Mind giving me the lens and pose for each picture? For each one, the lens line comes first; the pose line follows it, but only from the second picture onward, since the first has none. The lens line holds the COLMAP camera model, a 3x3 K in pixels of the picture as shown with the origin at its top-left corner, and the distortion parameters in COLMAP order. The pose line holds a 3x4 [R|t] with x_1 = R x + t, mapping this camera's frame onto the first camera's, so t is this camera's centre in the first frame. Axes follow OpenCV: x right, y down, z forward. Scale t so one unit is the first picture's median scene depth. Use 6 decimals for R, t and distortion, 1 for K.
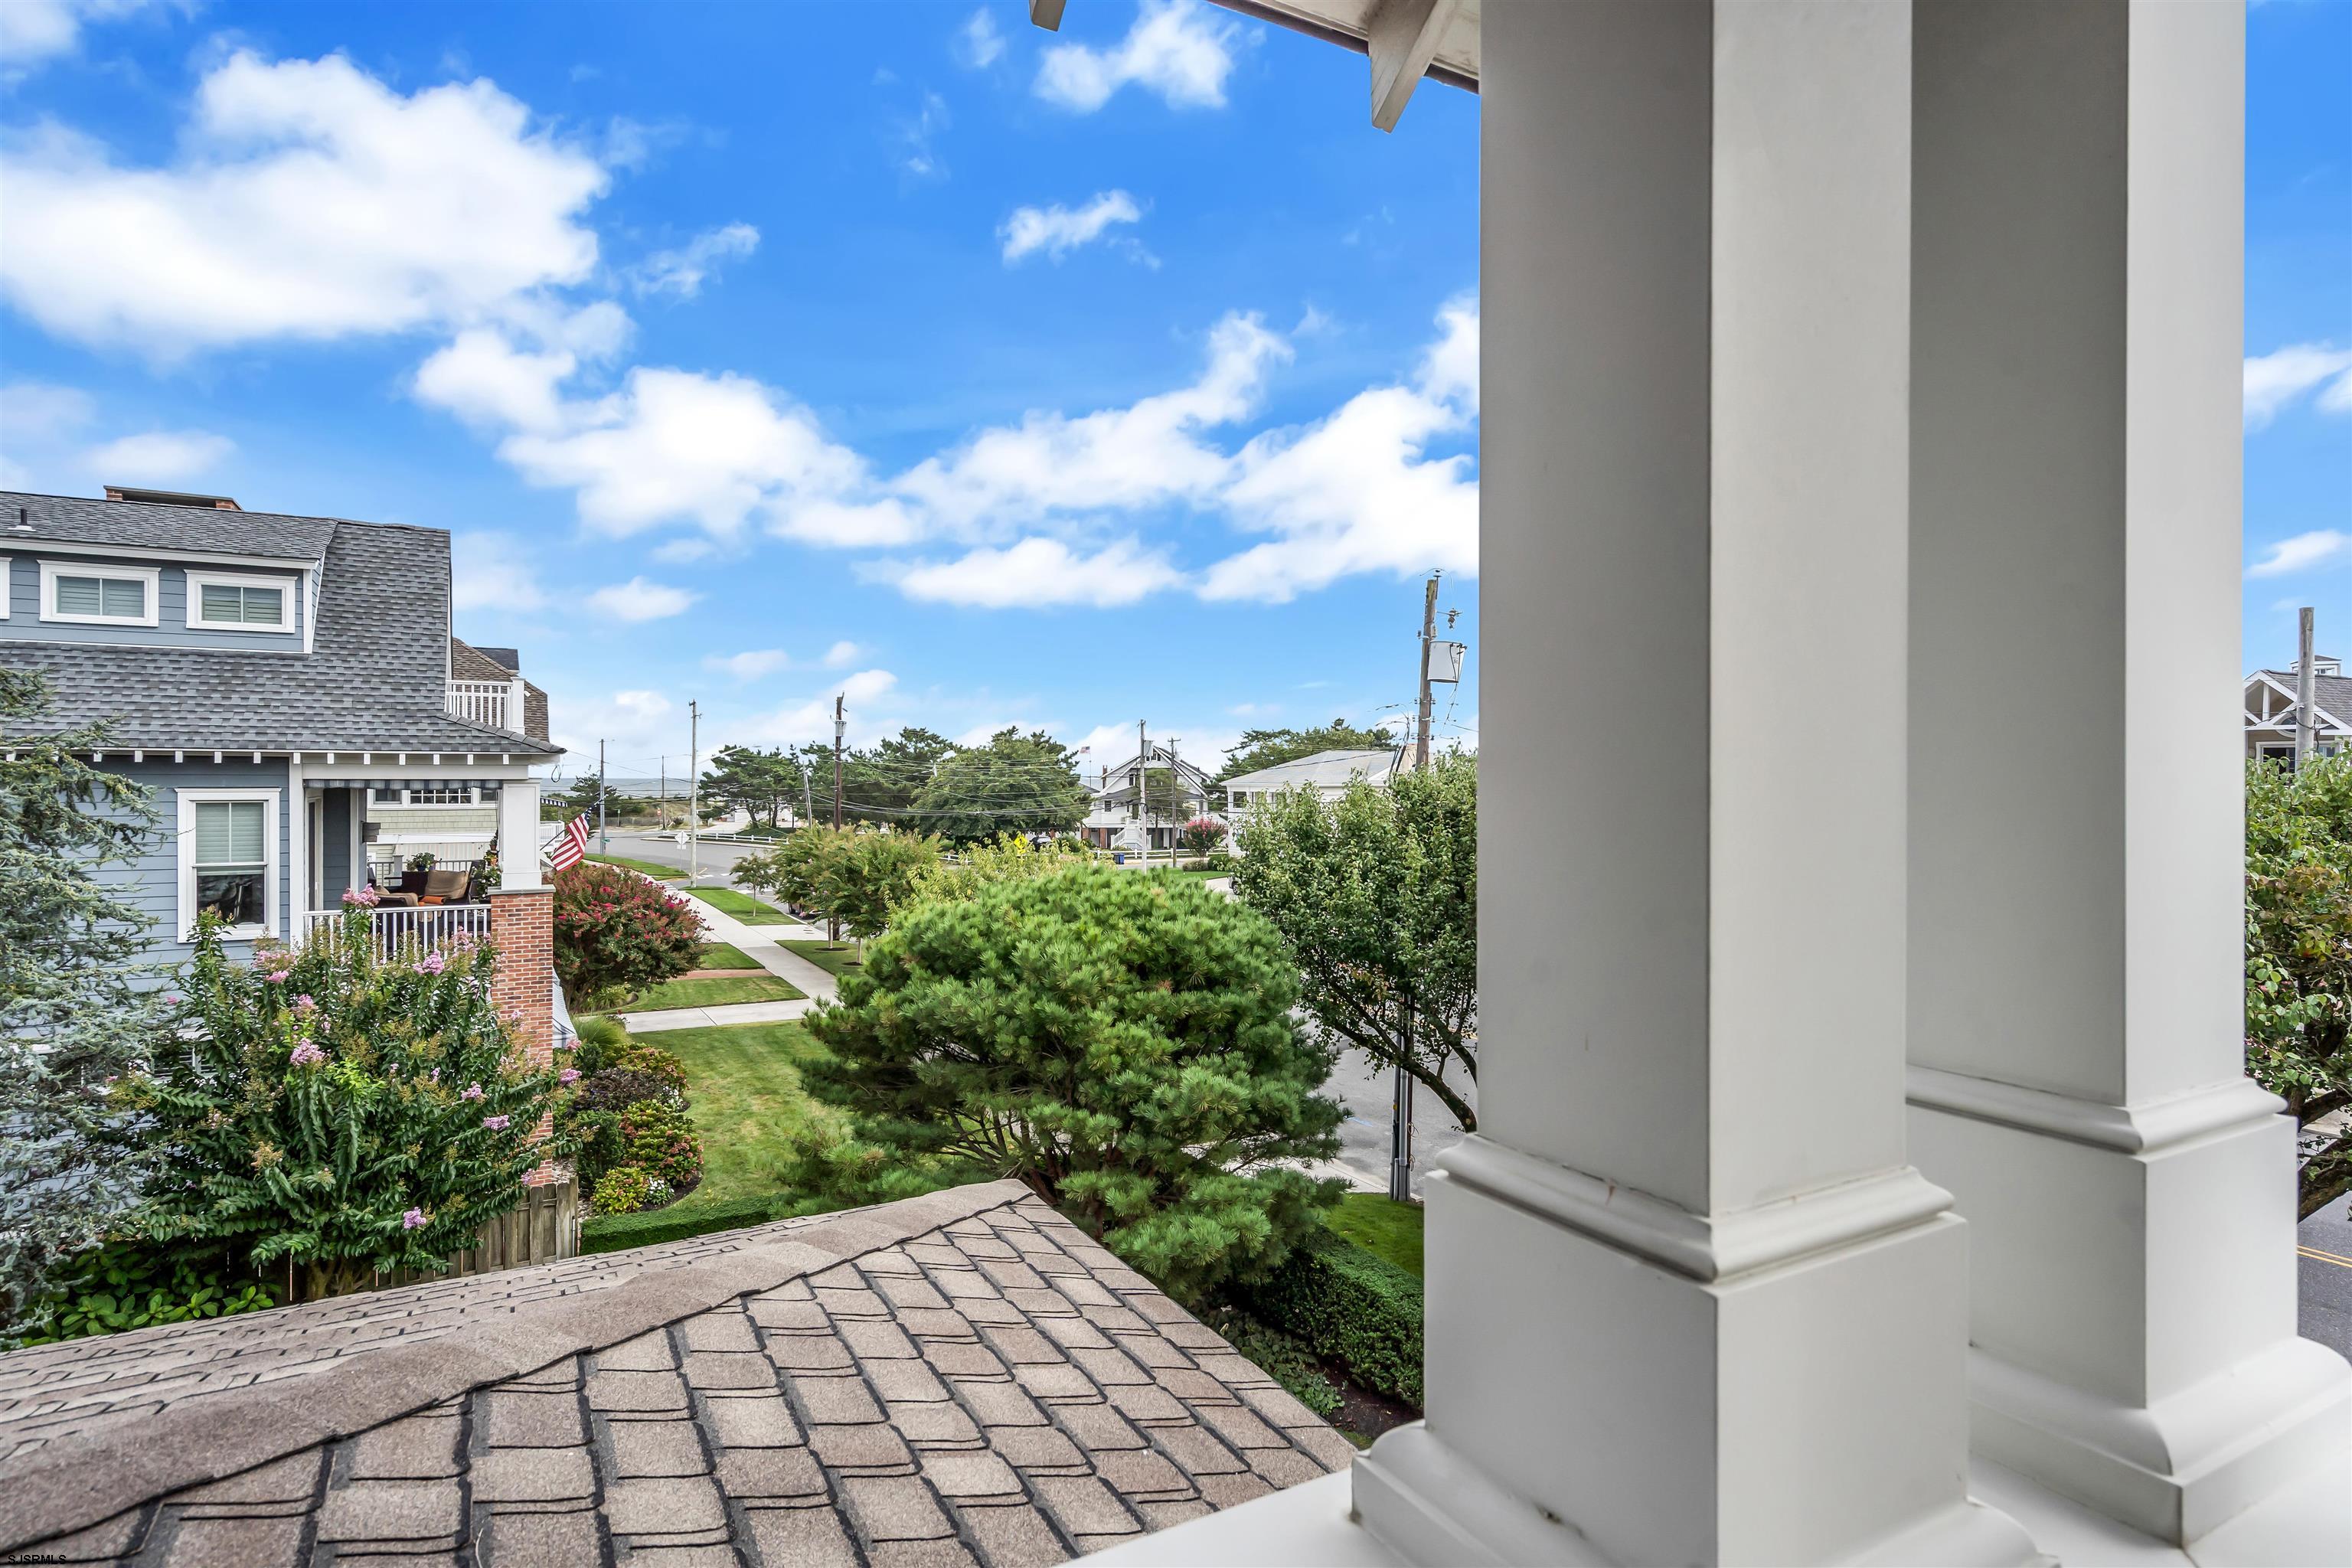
lens RADIAL K [[1265.4, 0, 1182.1], [0, 1265.4, 788.2], [0, 0, 1]] dist [0.005515, 0.001374]
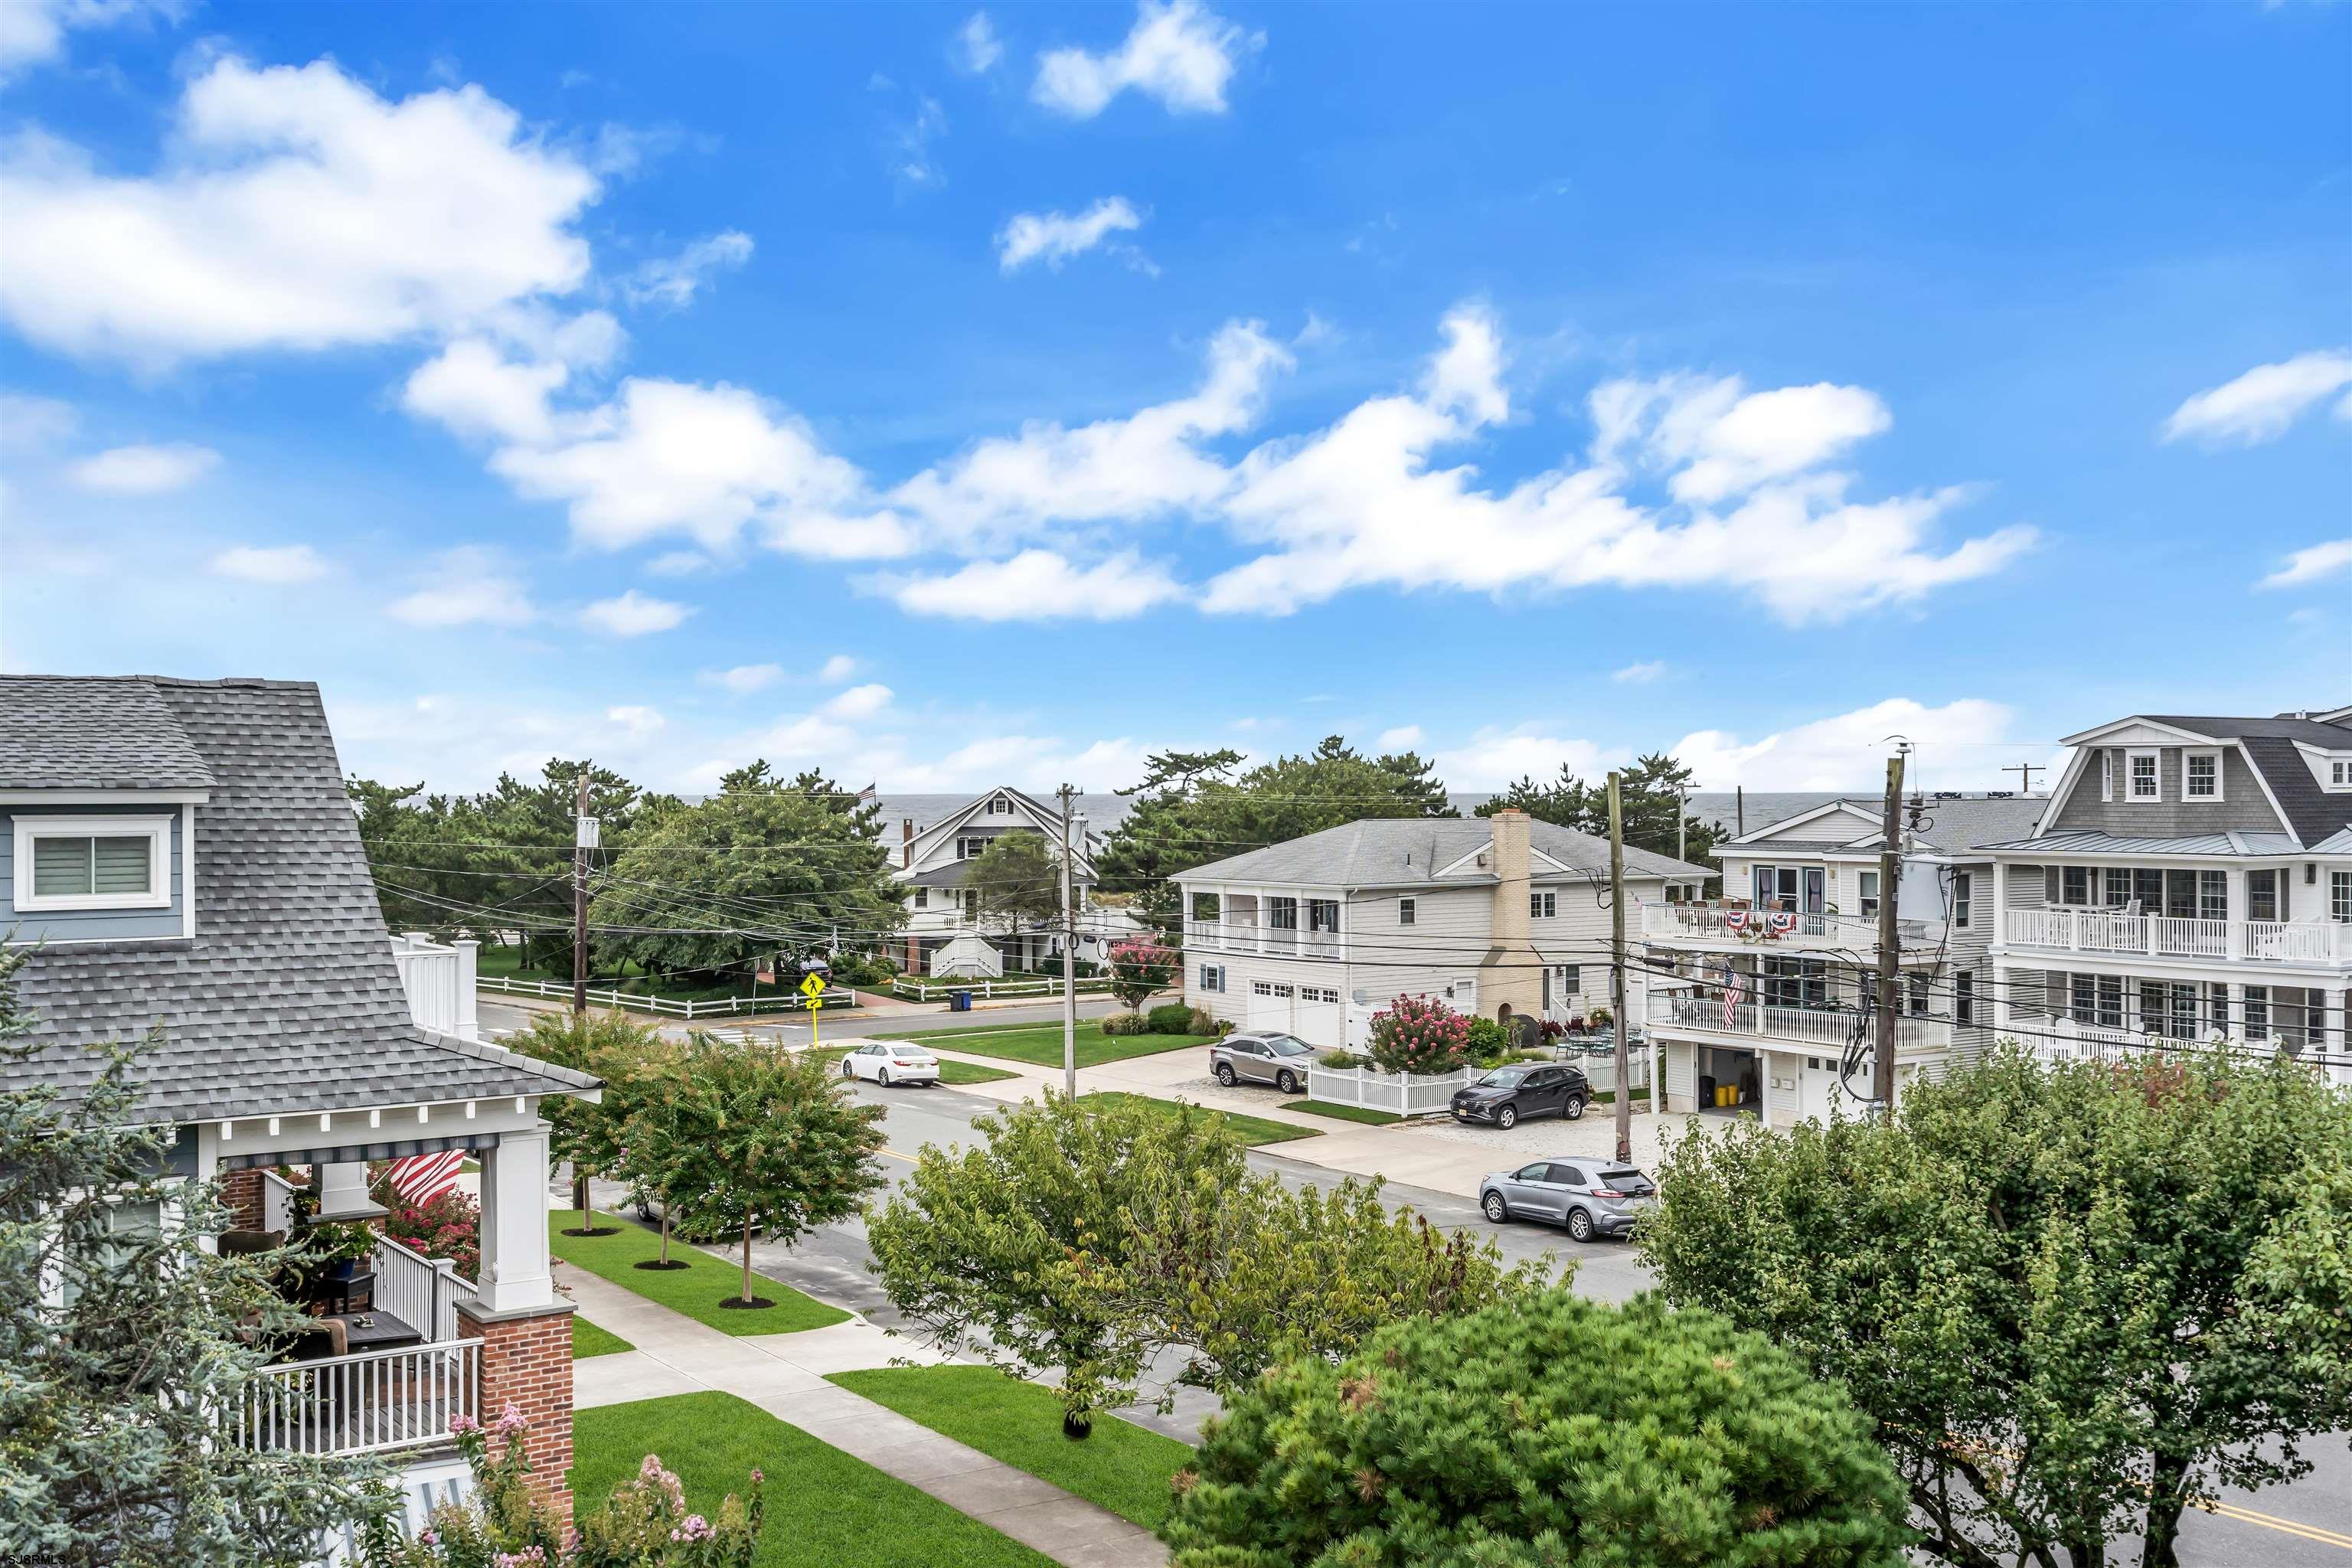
lens RADIAL K [[2339.3, 0, 1177.7], [0, 2339.3, 780.4], [0, 0, 1]] dist [-0.002448, 0.000000]
pose [[0.993558, -0.005543, 0.113188, -0.255060], [0.006113, 0.999970, -0.004693, -0.128319], [-0.113159, 0.005355, 0.993563, -0.121950]]
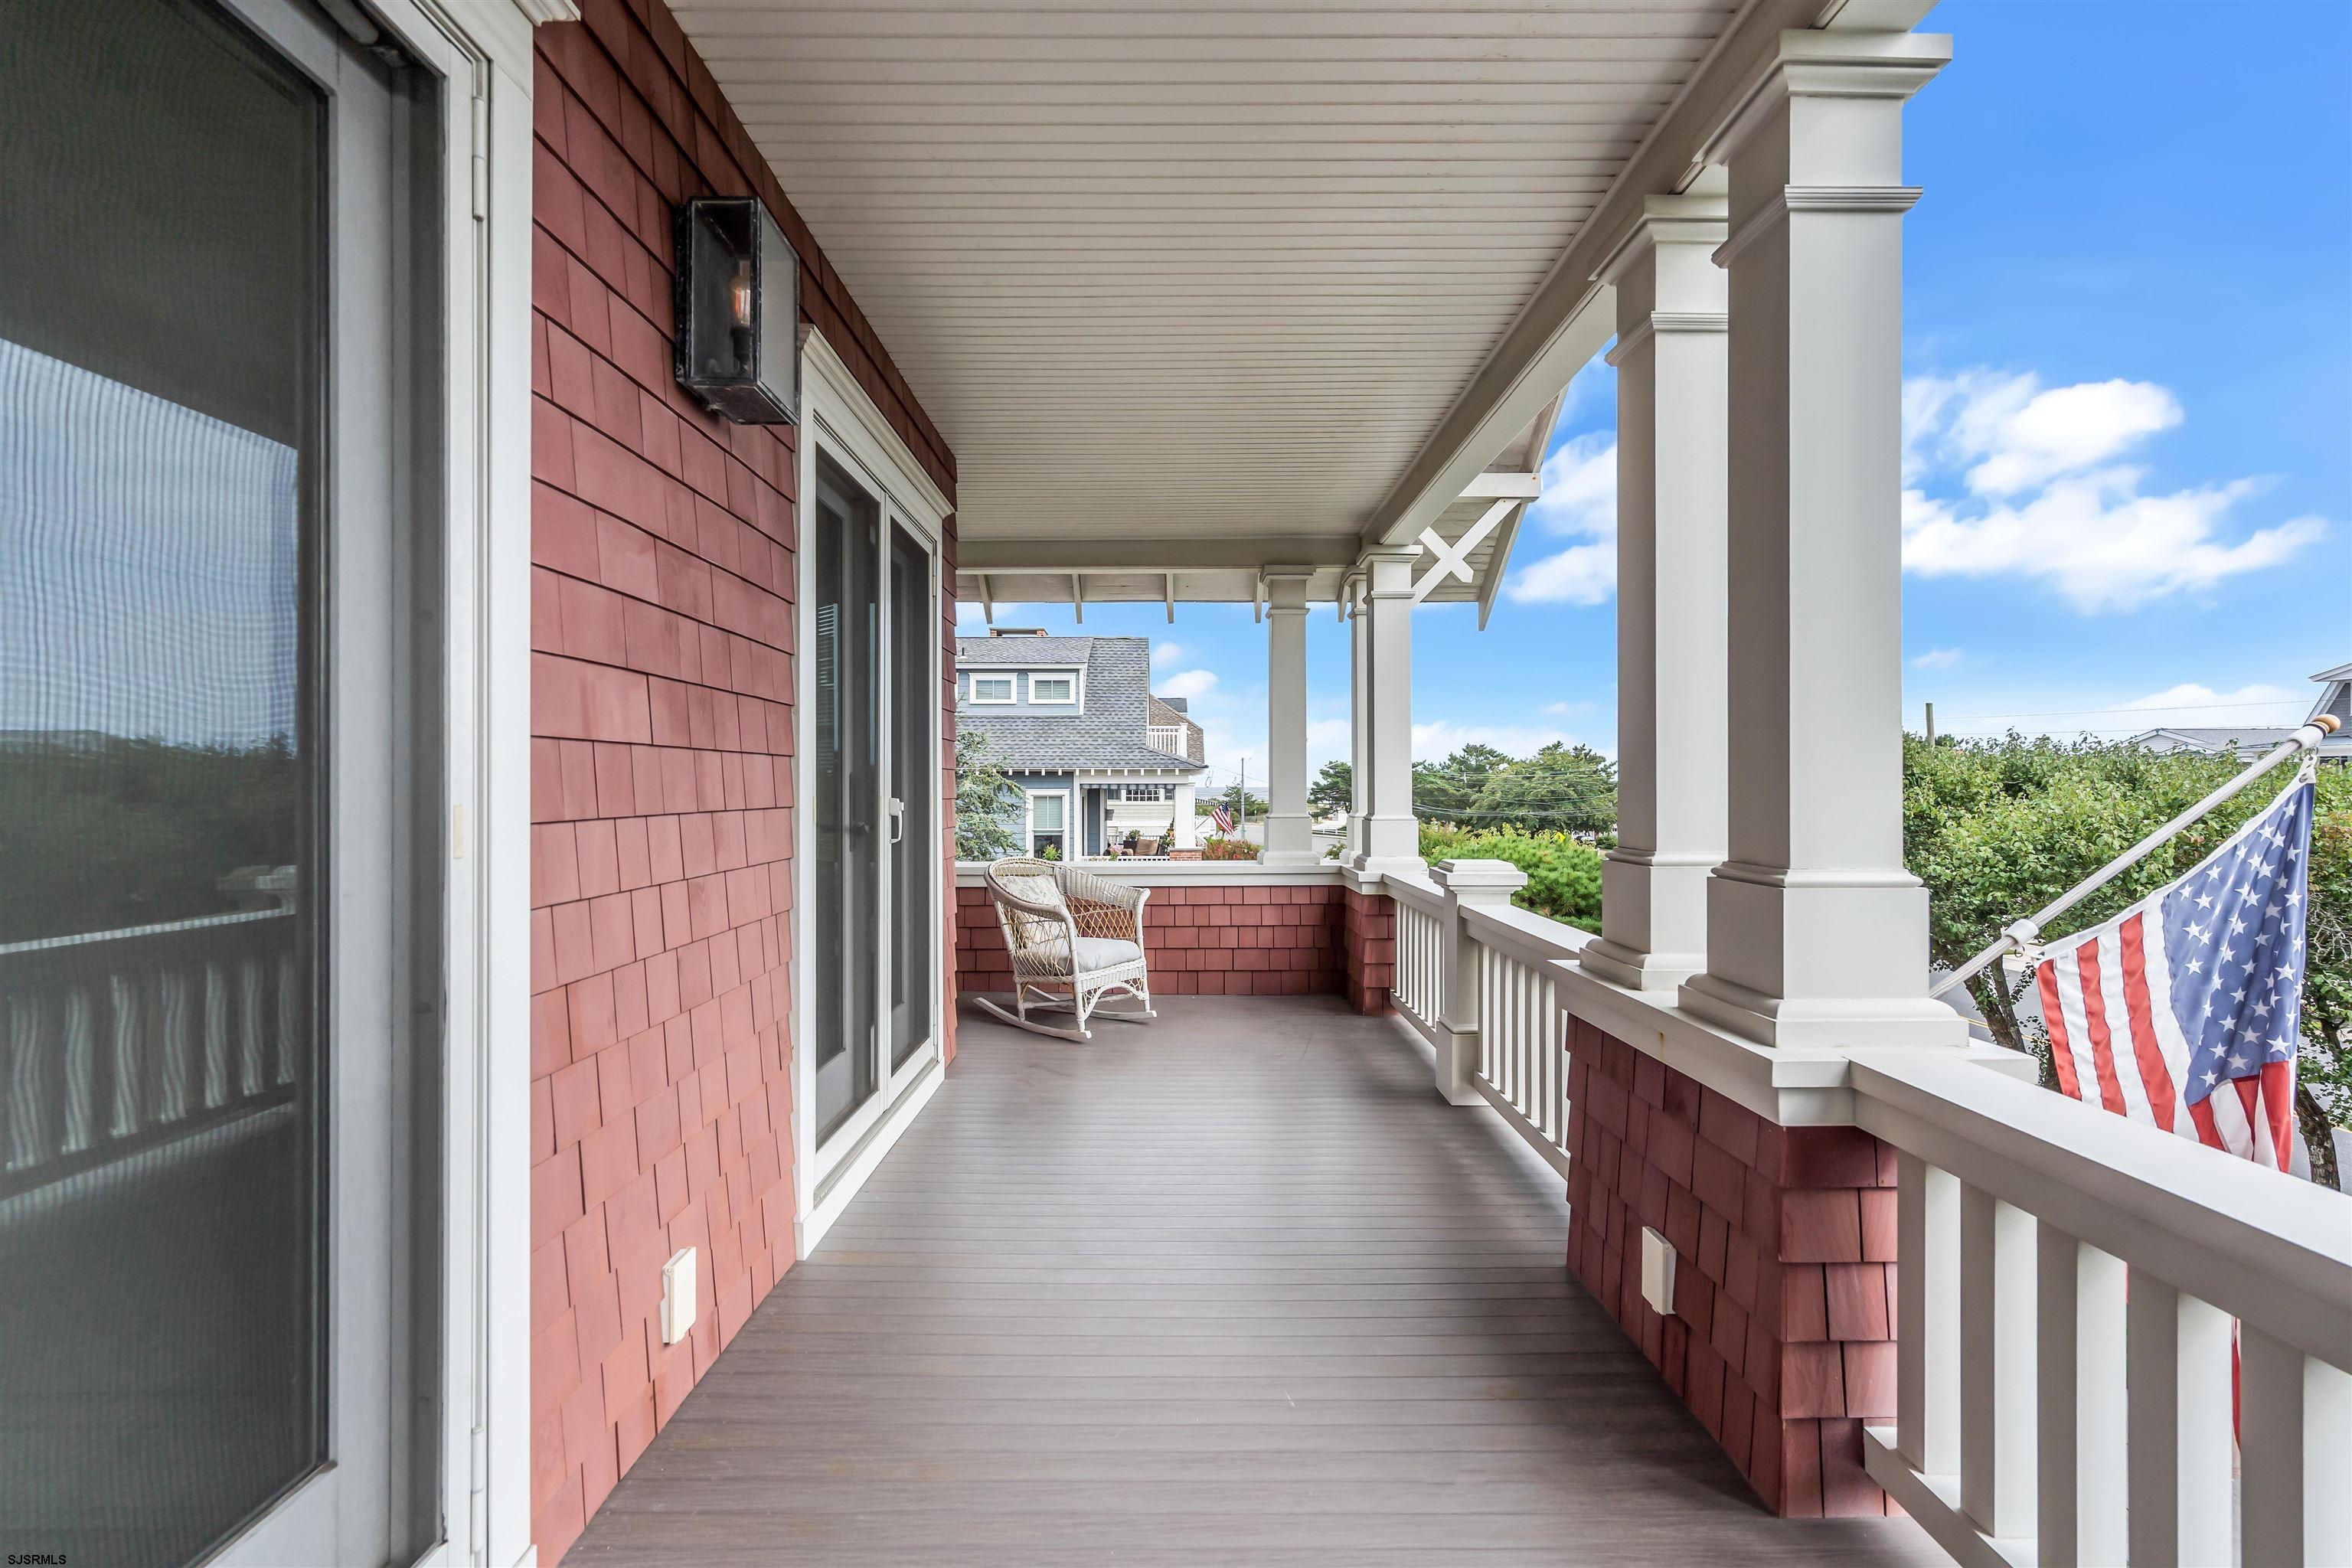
lens RADIAL K [[1082.7, 0, 1179.4], [0, 1082.7, 785.2], [0, 0, 1]] dist [-0.000176, 0.000131]
pose [[0.881673, -0.003461, -0.471849, 0.118973], [-0.001088, 0.999956, -0.009368, 0.006529], [0.471860, 0.008773, 0.881630, -0.215599]]
